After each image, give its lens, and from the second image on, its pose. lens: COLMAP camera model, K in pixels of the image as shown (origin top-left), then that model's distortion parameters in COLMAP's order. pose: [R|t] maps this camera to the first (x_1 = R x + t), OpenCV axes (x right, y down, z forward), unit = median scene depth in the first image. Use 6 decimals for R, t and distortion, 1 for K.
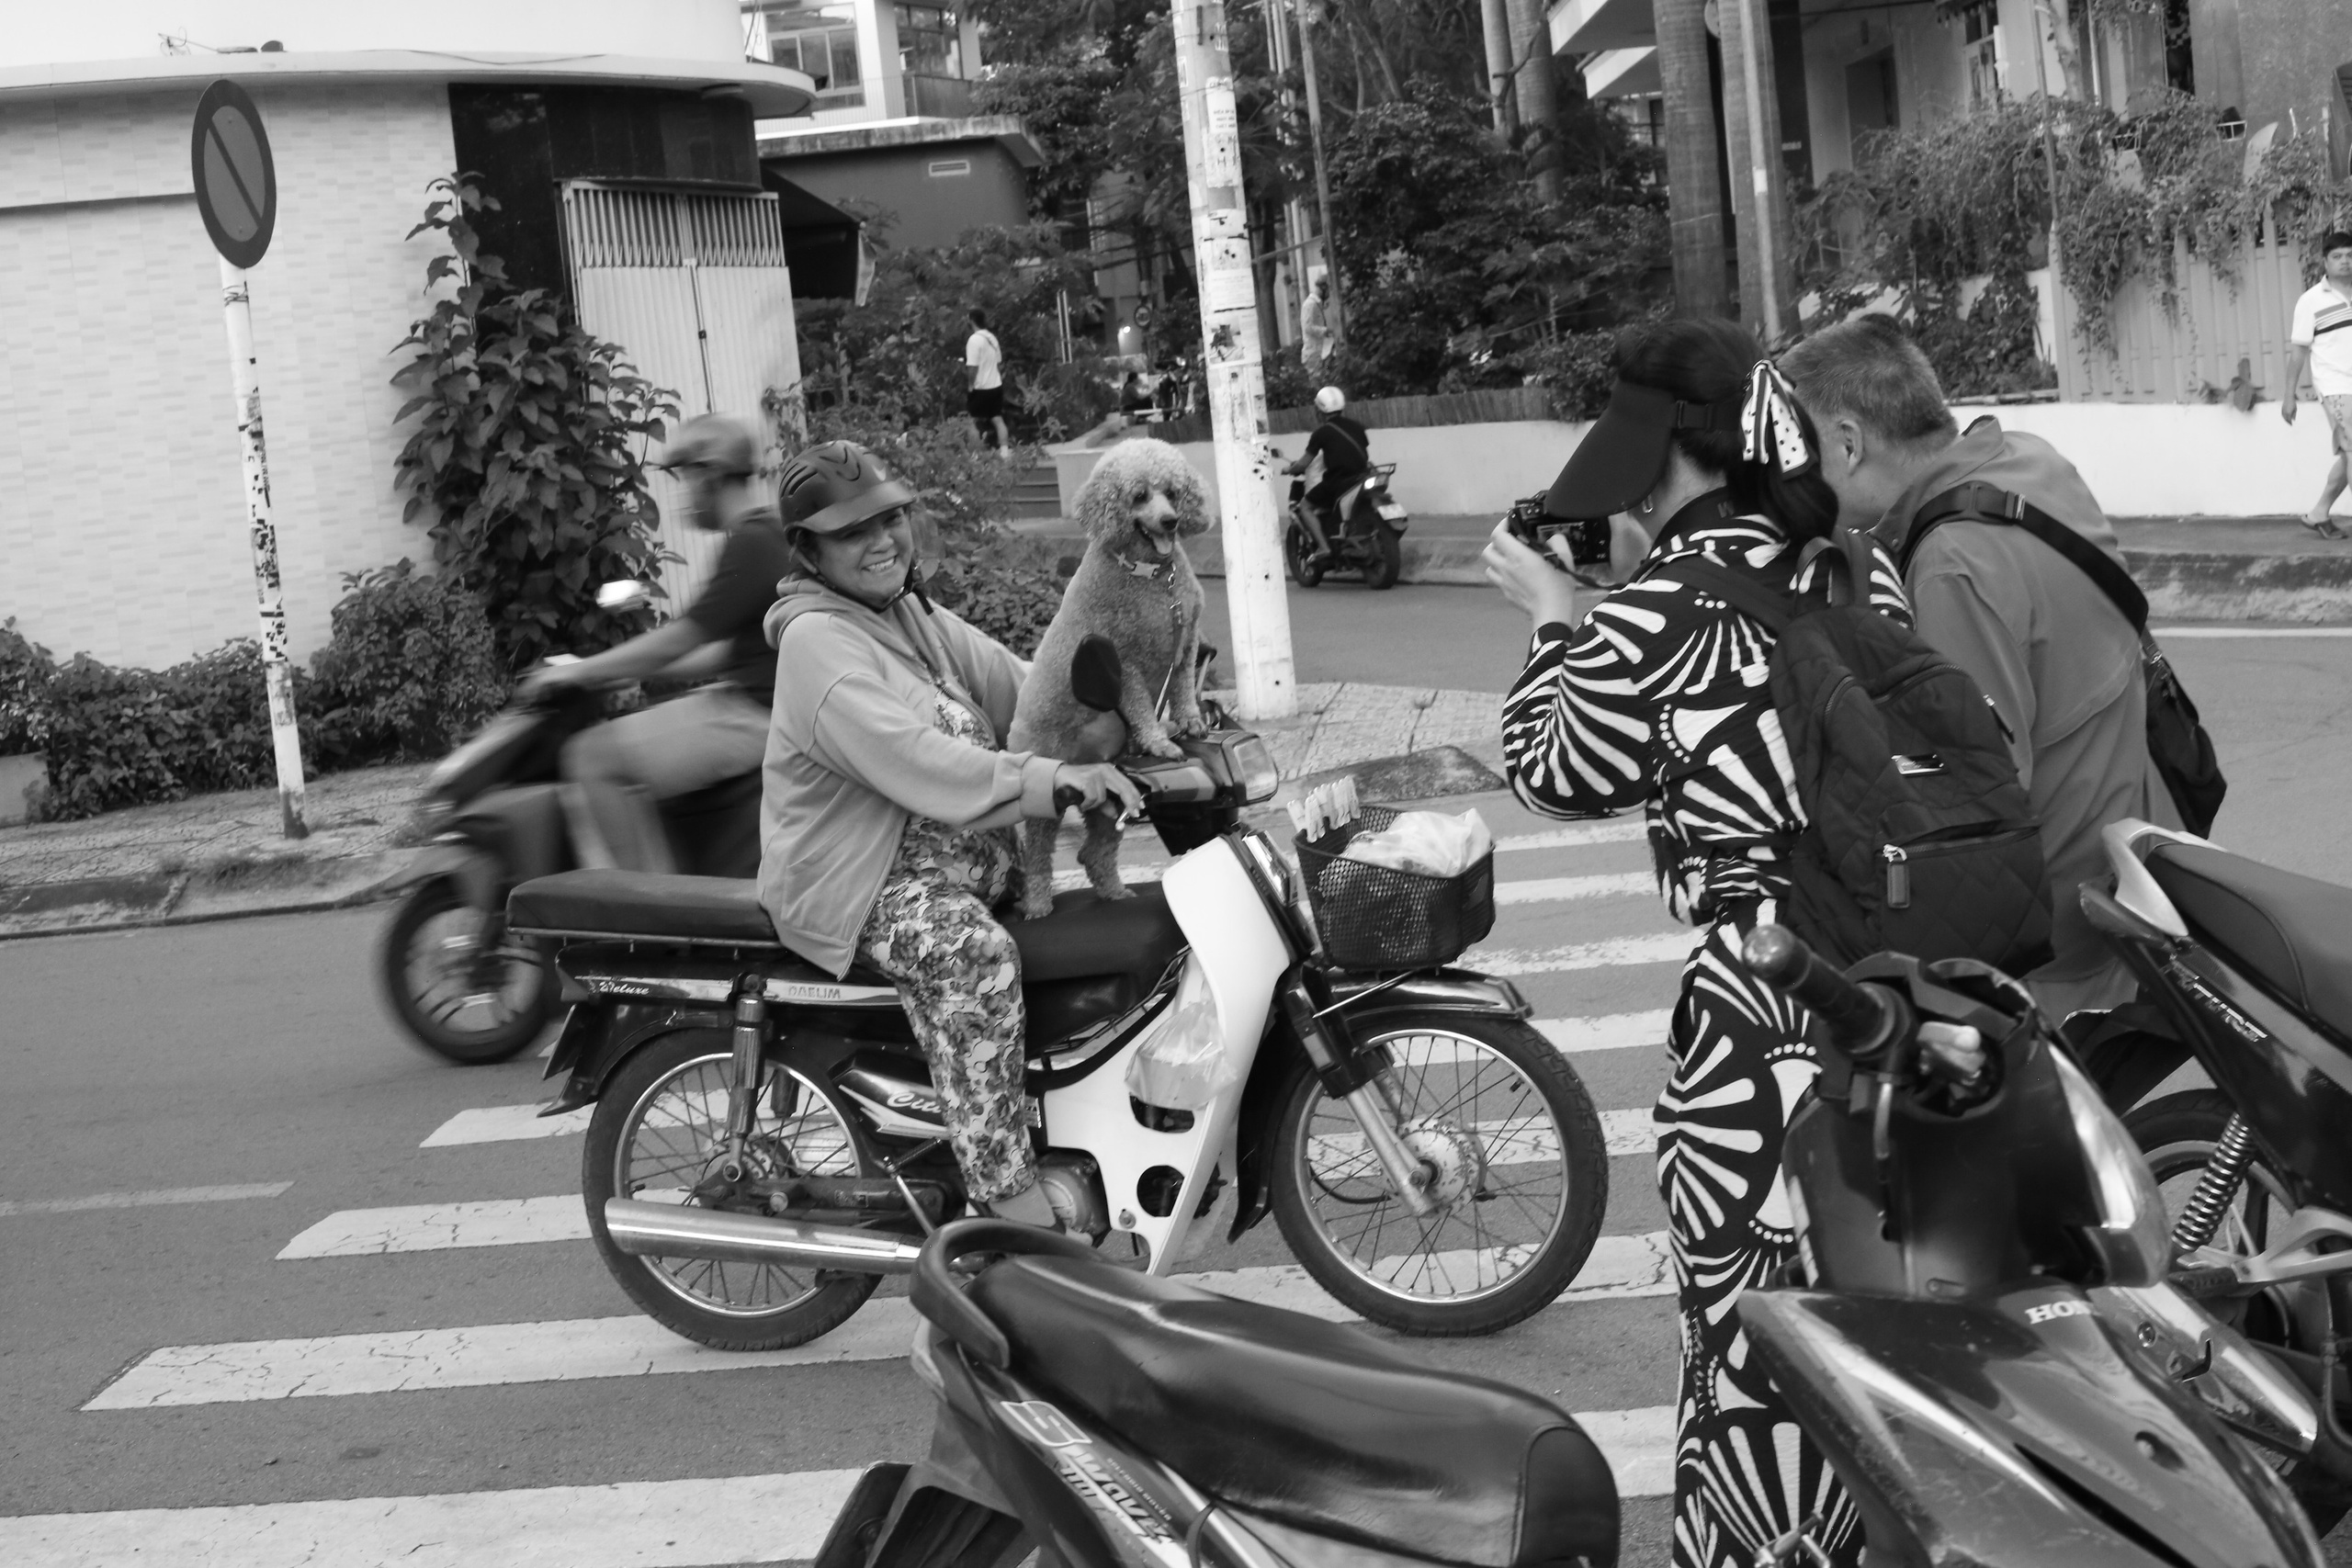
lens RADIAL K [[3447.1, 0, 1133.1], [0, 3447.1, 788.7], [0, 0, 1]] dist [-0.093069, -0.146705]
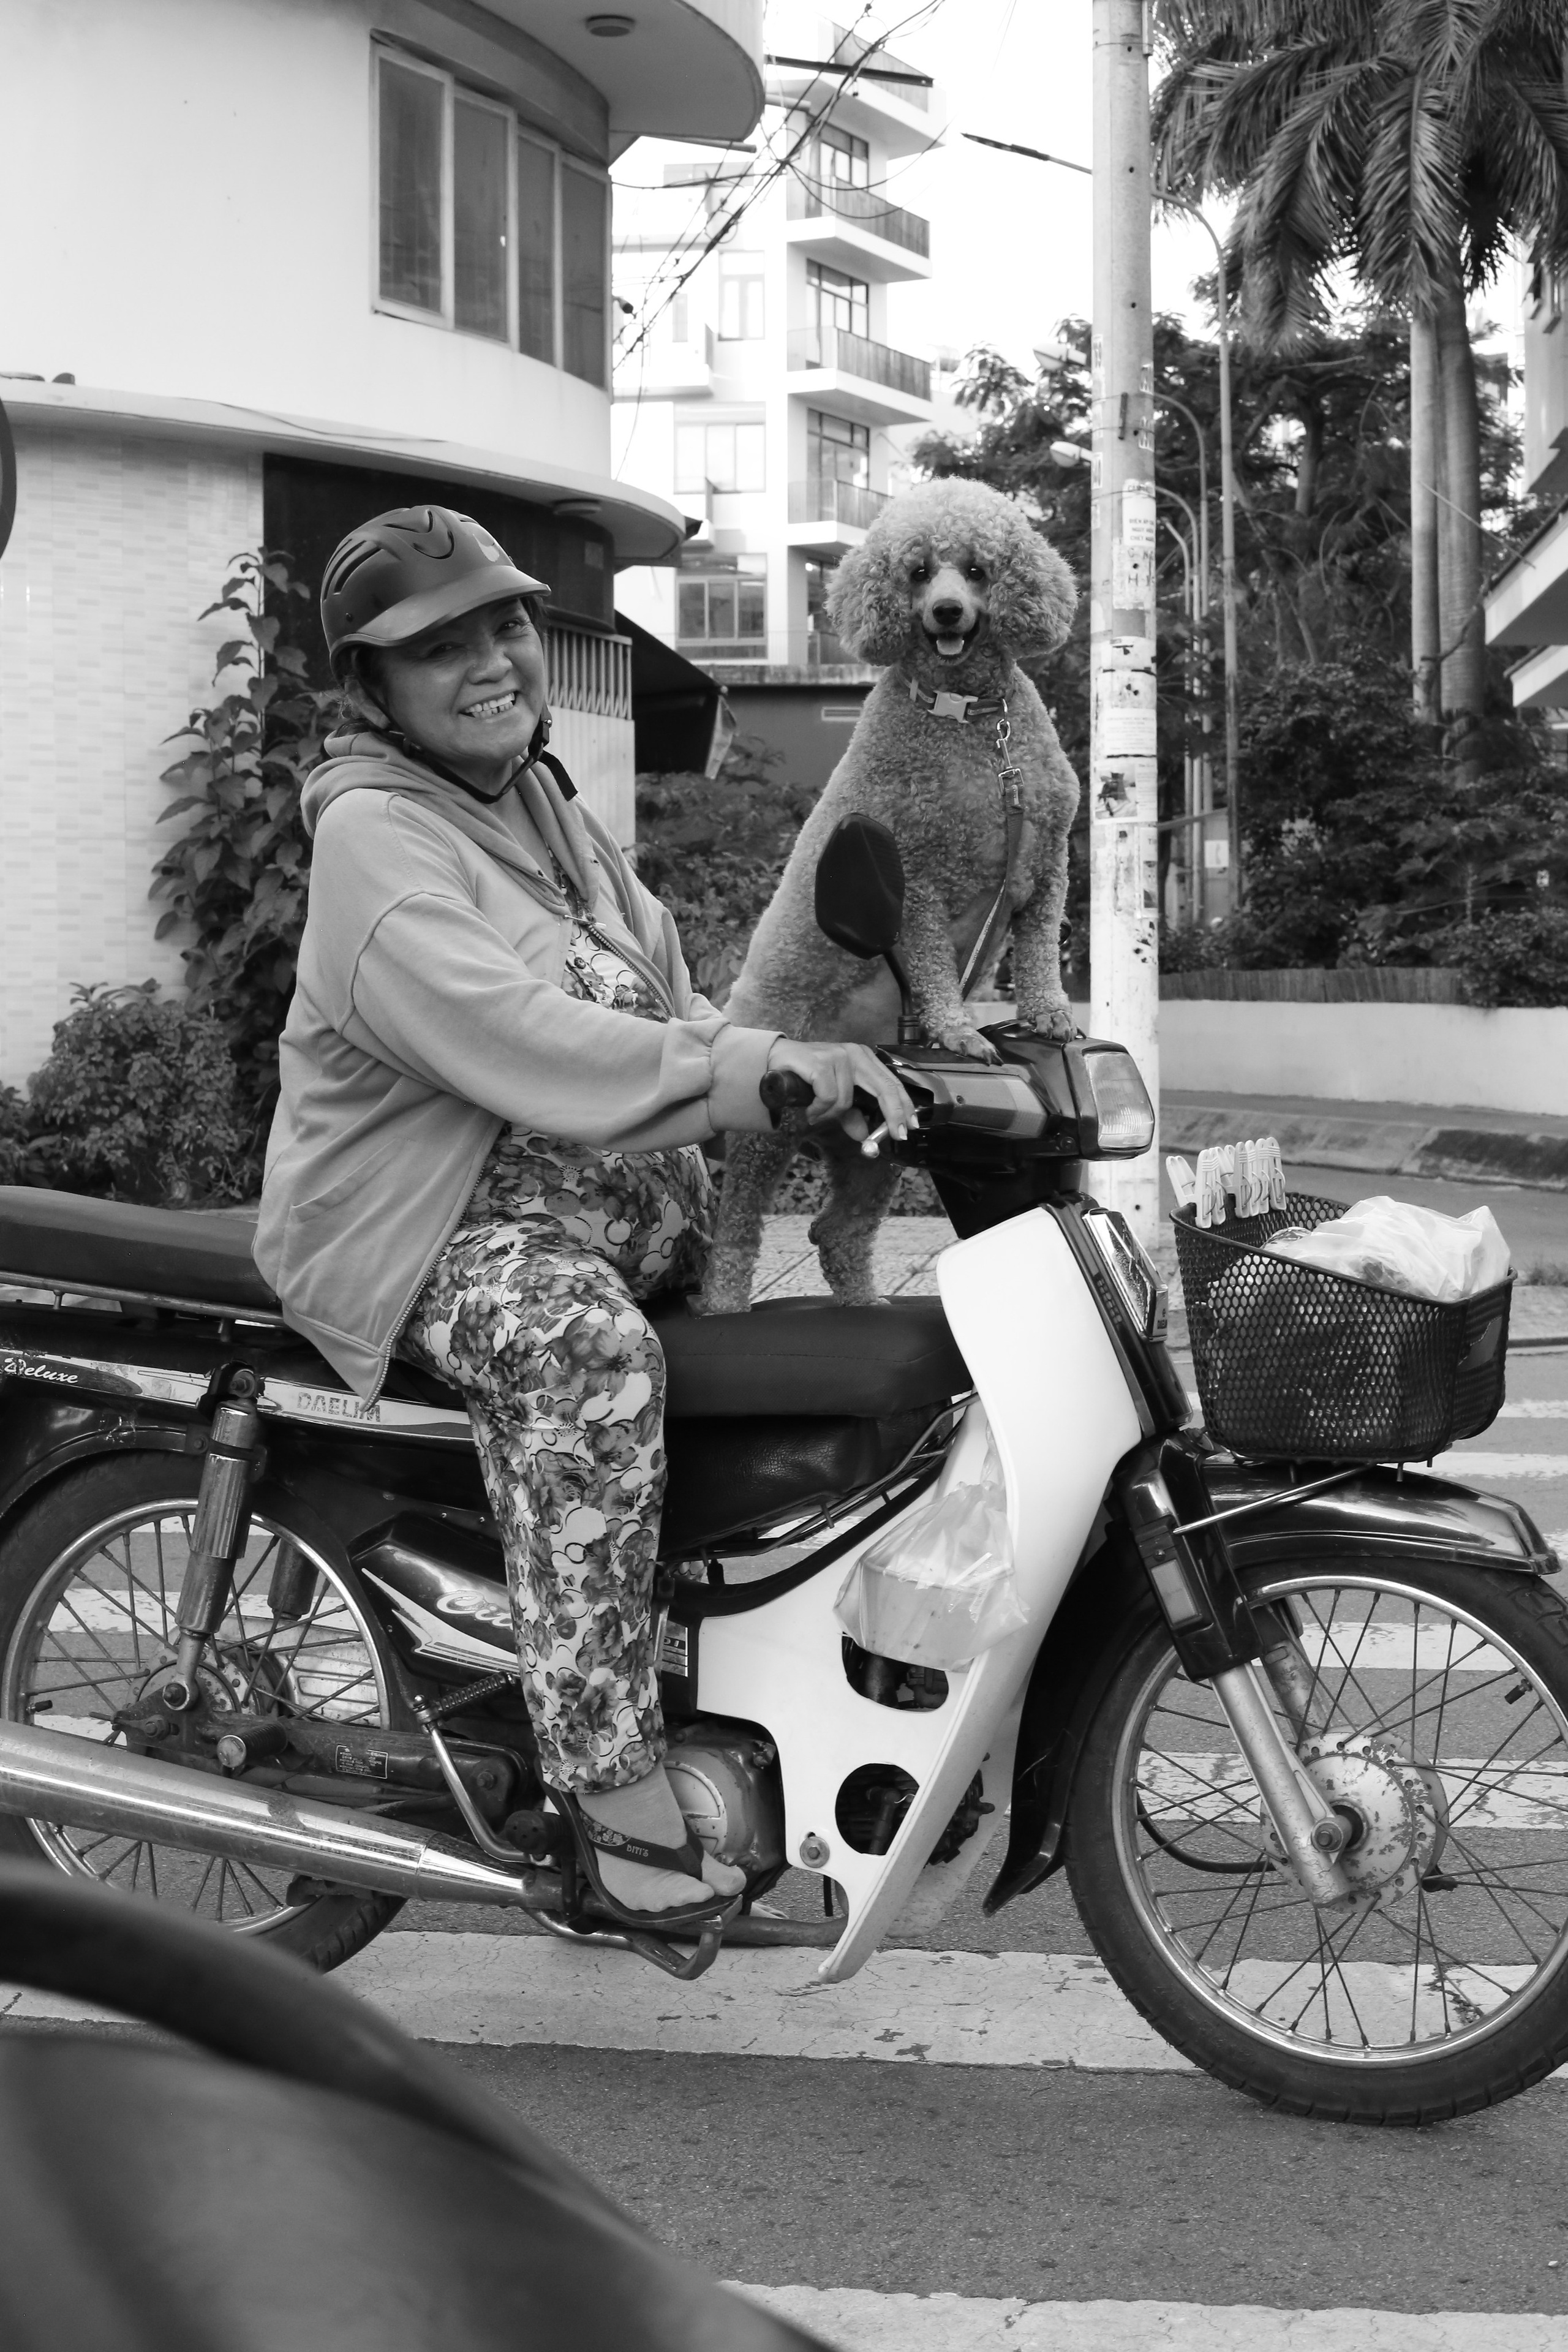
lens RADIAL K [[3447.4, 0, 789.9], [0, 3447.4, 1110.6], [0, 0, 1]] dist [-0.093069, -0.146705]
pose [[0.992811, 0.103270, -0.060506, 0.015678], [-0.107785, 0.991201, -0.076830, 0.044712], [0.052040, 0.082799, 0.995207, 0.400316]]
